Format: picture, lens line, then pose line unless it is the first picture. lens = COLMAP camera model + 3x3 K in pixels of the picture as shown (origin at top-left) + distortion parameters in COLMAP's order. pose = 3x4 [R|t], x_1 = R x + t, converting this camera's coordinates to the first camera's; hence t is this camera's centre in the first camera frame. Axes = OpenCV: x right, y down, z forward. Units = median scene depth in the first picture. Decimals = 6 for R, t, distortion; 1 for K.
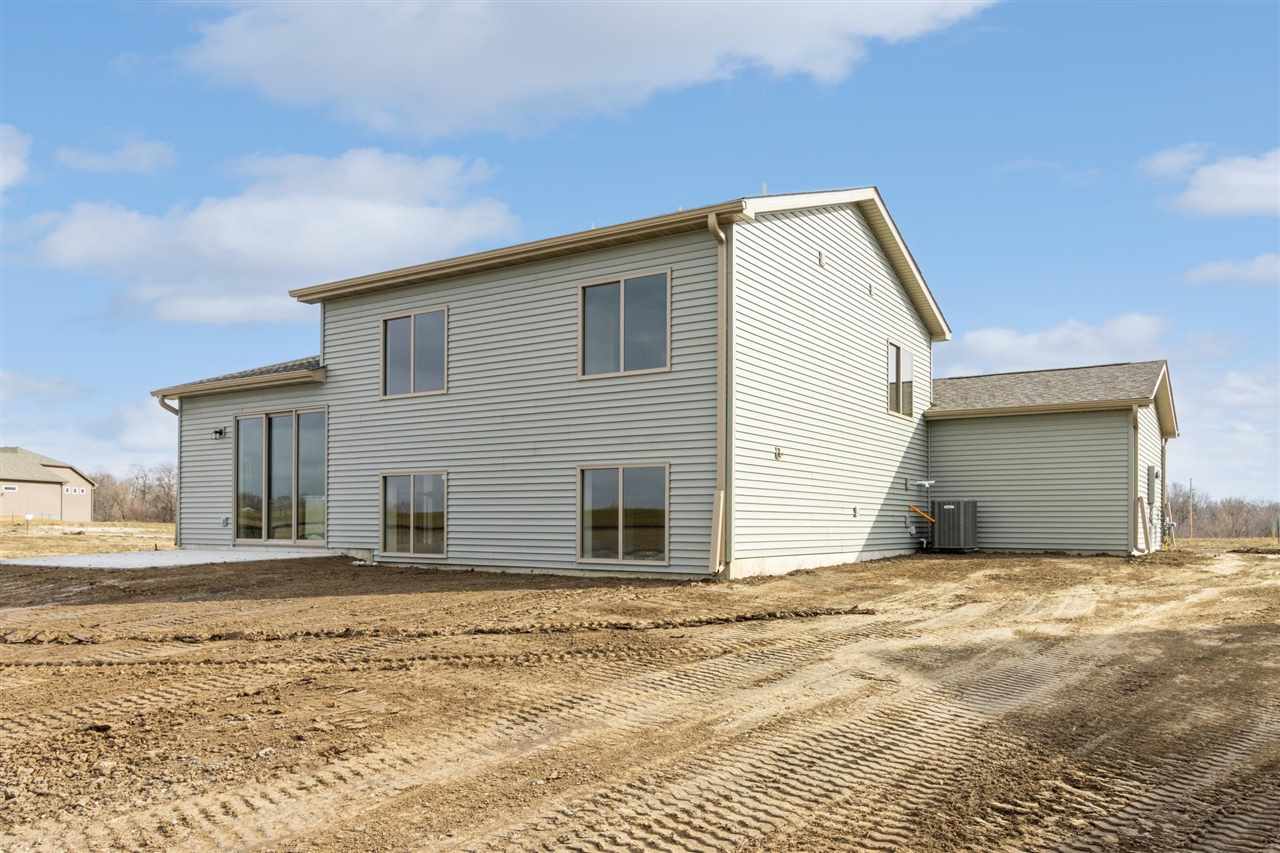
lens RADIAL K [[981.6, 0, 640.0], [0, 981.6, 426.5], [0, 0, 1]] dist [-0.001283, -0.000286]
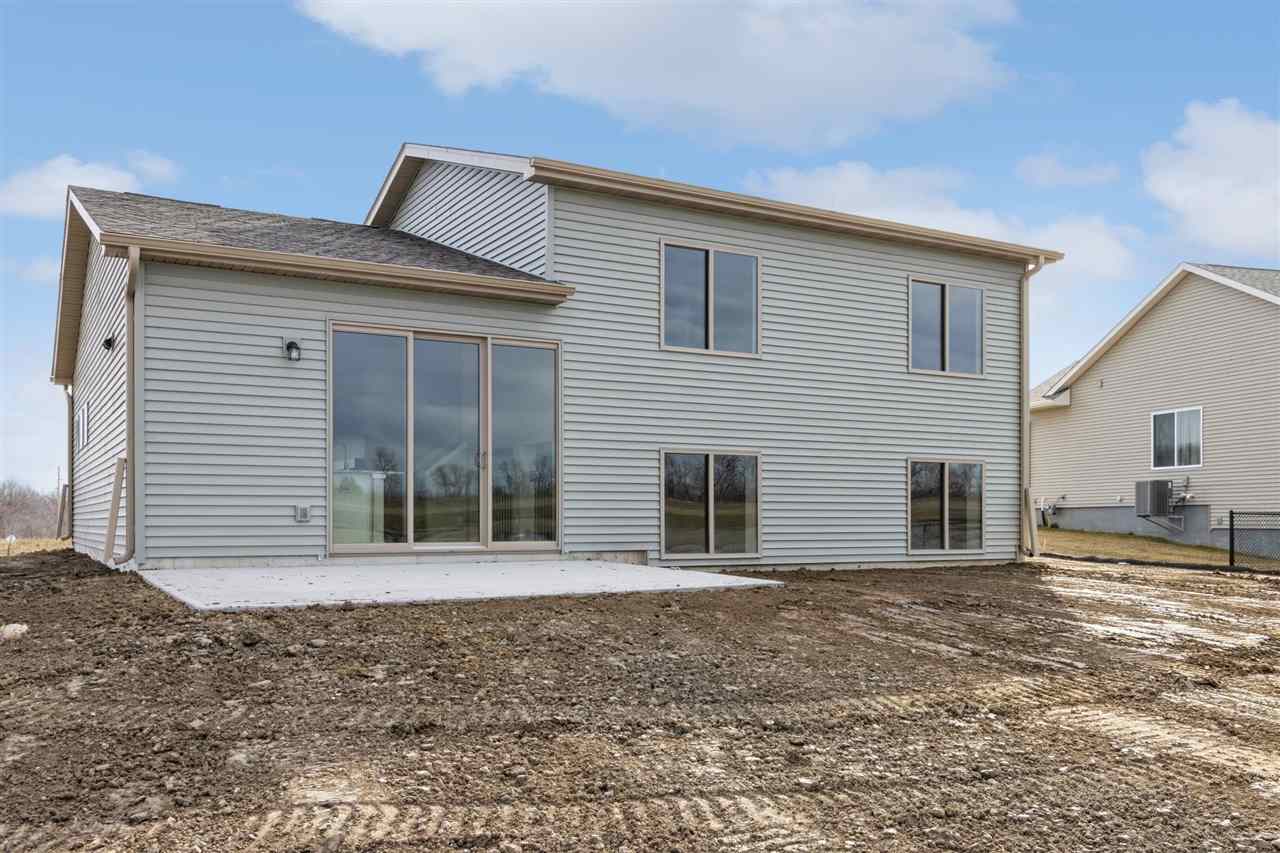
lens RADIAL K [[1039.5, 0, 640.0], [0, 1039.5, 426.5], [0, 0, 1]] dist [0.005759, 0.001595]
pose [[0.446598, 0.072426, 0.891798, -0.975781], [-0.090931, 0.995232, -0.035289, 0.060064], [-0.890102, -0.065332, 0.451054, 0.658874]]
